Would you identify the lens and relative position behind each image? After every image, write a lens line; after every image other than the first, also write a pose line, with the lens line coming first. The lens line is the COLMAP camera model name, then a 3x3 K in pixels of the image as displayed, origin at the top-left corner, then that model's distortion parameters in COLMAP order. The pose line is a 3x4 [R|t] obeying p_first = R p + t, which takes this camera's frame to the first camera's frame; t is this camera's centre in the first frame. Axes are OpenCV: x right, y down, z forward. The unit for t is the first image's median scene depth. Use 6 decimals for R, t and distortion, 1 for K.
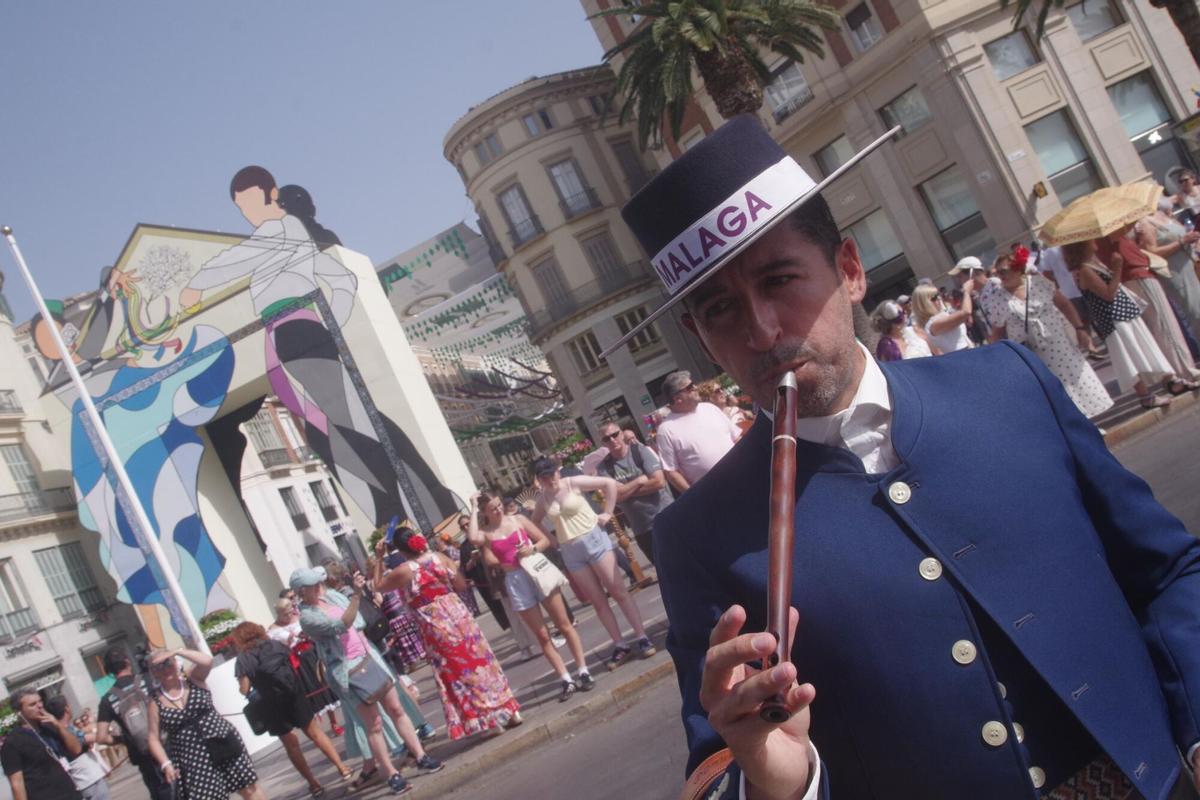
lens RADIAL K [[1125.0, 0, 621.7], [0, 1125.0, 412.6], [0, 0, 1]] dist [-0.088044, 0.204522]
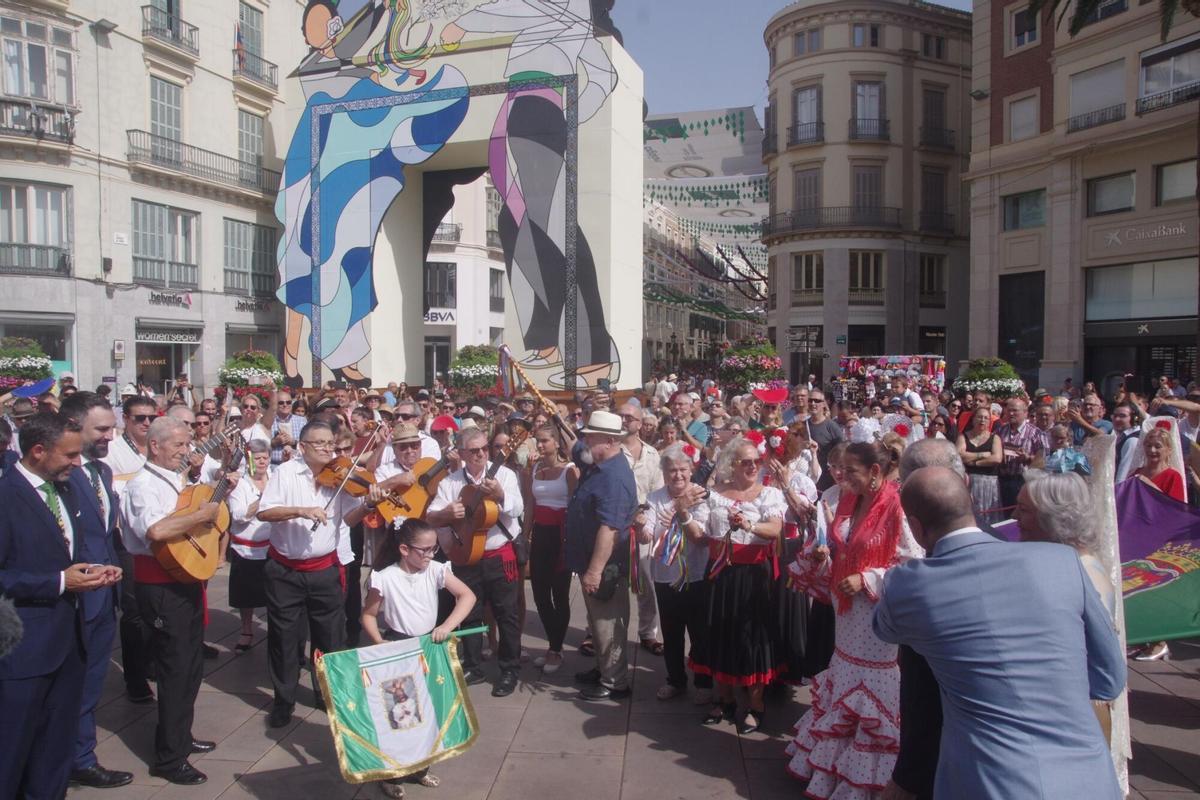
lens RADIAL K [[875.8, 0, 617.8], [0, 875.8, 411.5], [0, 0, 1]] dist [-0.135446, 0.125384]
pose [[0.884257, 0.442357, -0.149701, -0.014947], [-0.419318, 0.893184, 0.162462, 0.005528], [0.205577, -0.080886, 0.975293, 0.298026]]
